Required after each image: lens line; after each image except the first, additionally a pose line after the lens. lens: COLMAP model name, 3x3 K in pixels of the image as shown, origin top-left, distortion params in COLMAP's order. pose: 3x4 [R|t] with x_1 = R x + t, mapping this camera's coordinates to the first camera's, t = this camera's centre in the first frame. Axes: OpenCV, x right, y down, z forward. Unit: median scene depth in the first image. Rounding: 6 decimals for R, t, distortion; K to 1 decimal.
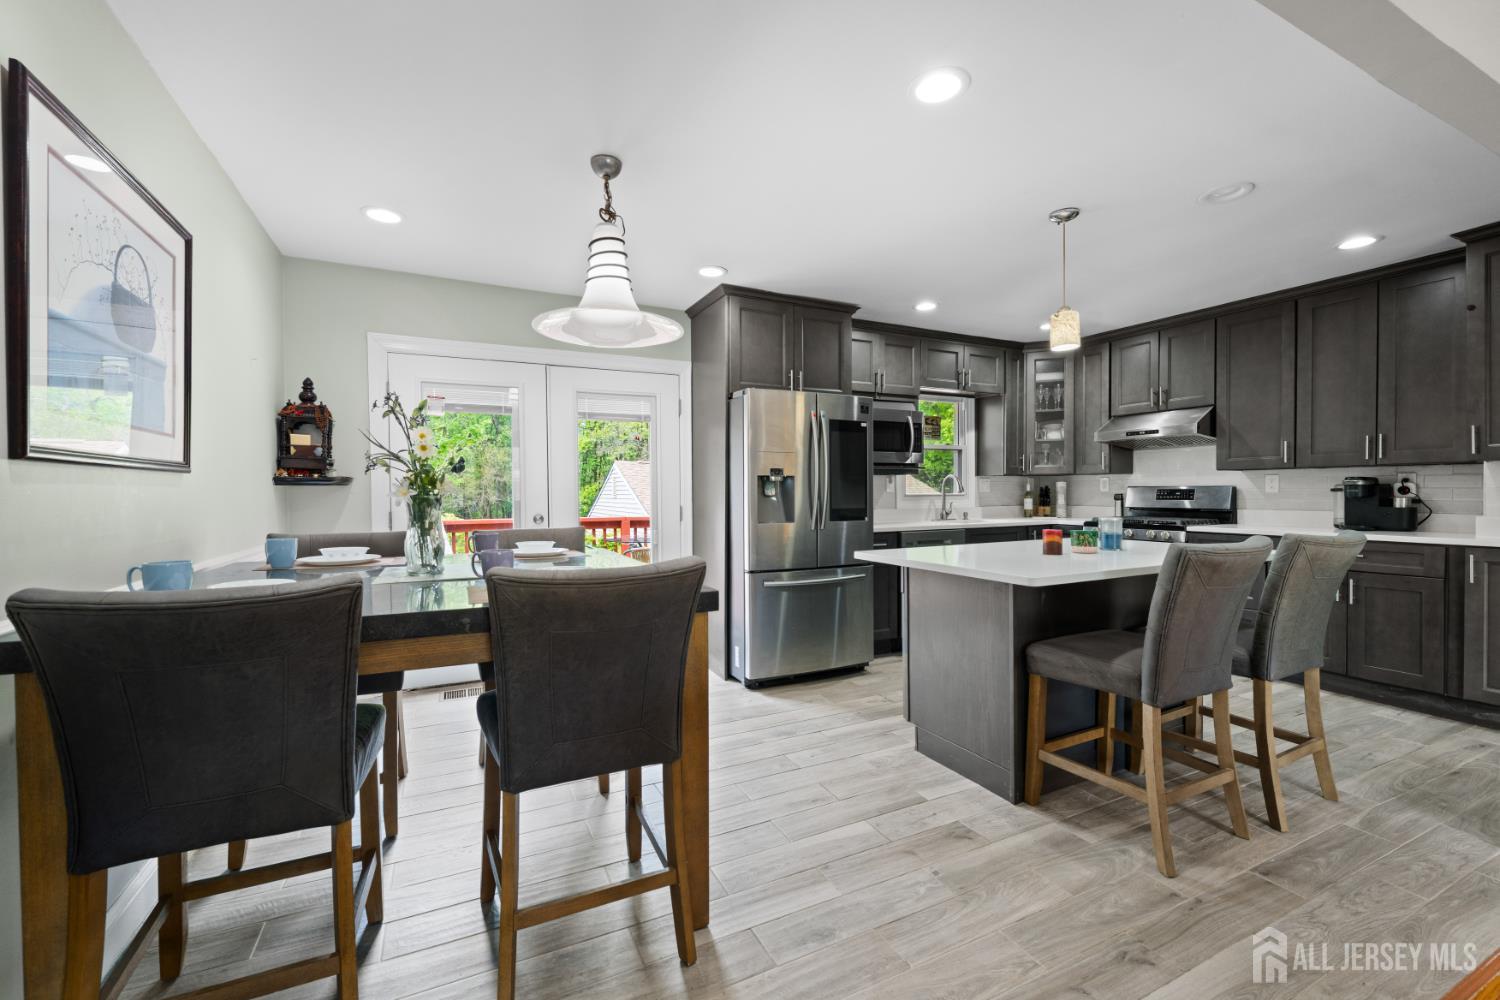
lens RADIAL K [[610.2, 0, 748.8], [0, 610.2, 506.0], [0, 0, 1]] dist [-0.000023, -0.000110]
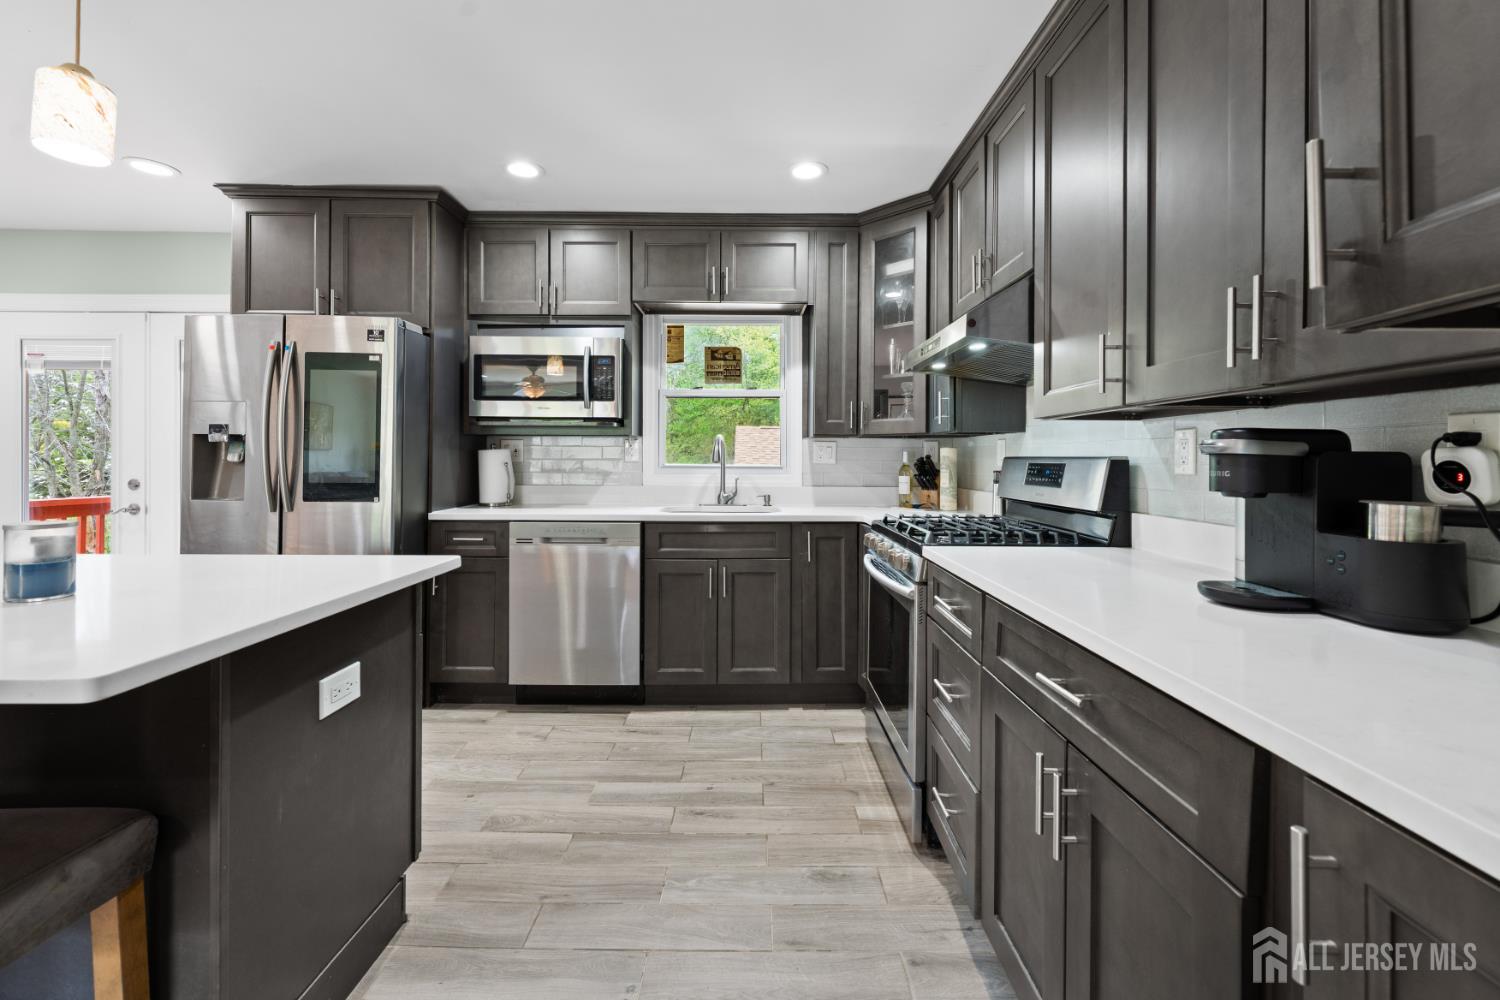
lens RADIAL K [[620.2, 0, 751.3], [0, 620.2, 455.3], [0, 0, 1]] dist [-0.000221, -0.000106]
pose [[0.899458, 0.009969, -0.436893, 0.769720], [-0.022994, 0.999435, -0.024534, -0.018354], [0.436401, 0.032113, 0.899179, 0.518548]]
